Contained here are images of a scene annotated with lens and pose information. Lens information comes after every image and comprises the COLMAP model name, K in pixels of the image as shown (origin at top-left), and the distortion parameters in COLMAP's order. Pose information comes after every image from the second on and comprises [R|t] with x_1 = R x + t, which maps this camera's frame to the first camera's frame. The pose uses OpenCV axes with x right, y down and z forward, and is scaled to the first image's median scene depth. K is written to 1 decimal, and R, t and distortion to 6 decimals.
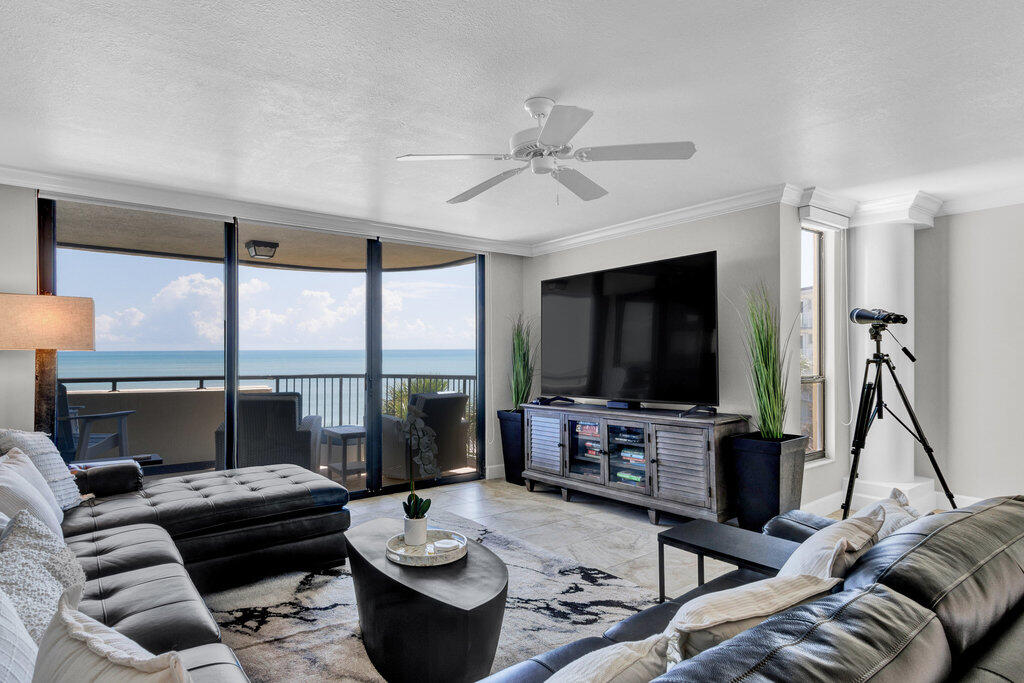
lens RADIAL K [[588.9, 0, 500.9], [0, 588.9, 354.3], [0, 0, 1]] dist [-0.003872, 0.005830]
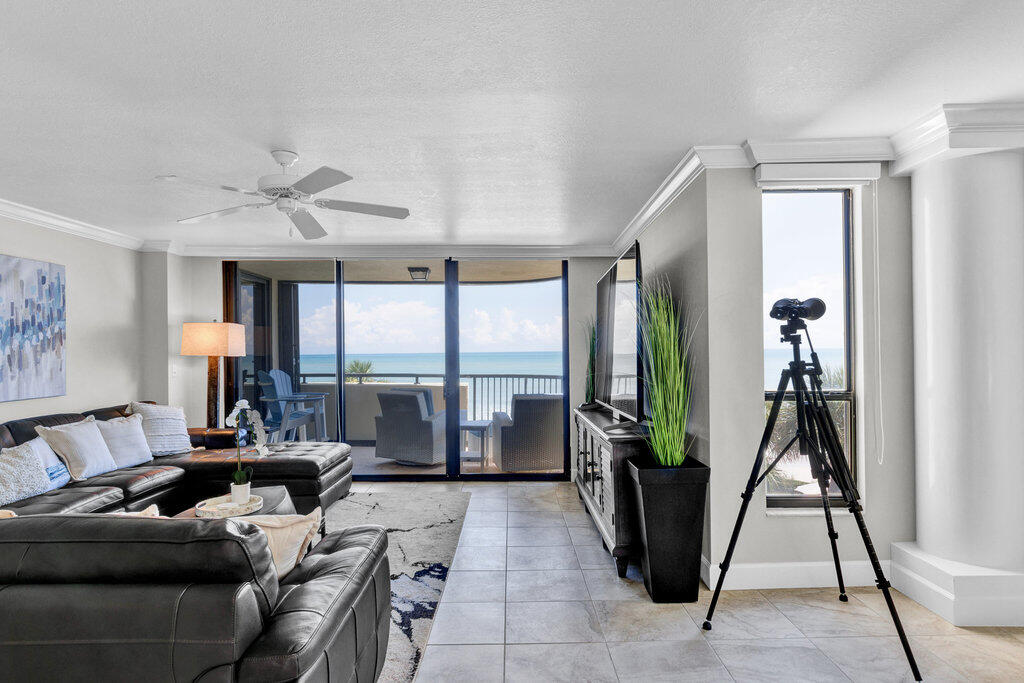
lens RADIAL K [[588.9, 0, 494.9], [0, 588.9, 341.7], [0, 0, 1]] dist [-0.003872, 0.005830]
pose [[0.779142, -0.013558, -0.626701, 0.746542], [0.000253, 0.999773, -0.021316, -0.009209], [0.626848, 0.016450, 0.778968, 0.205790]]
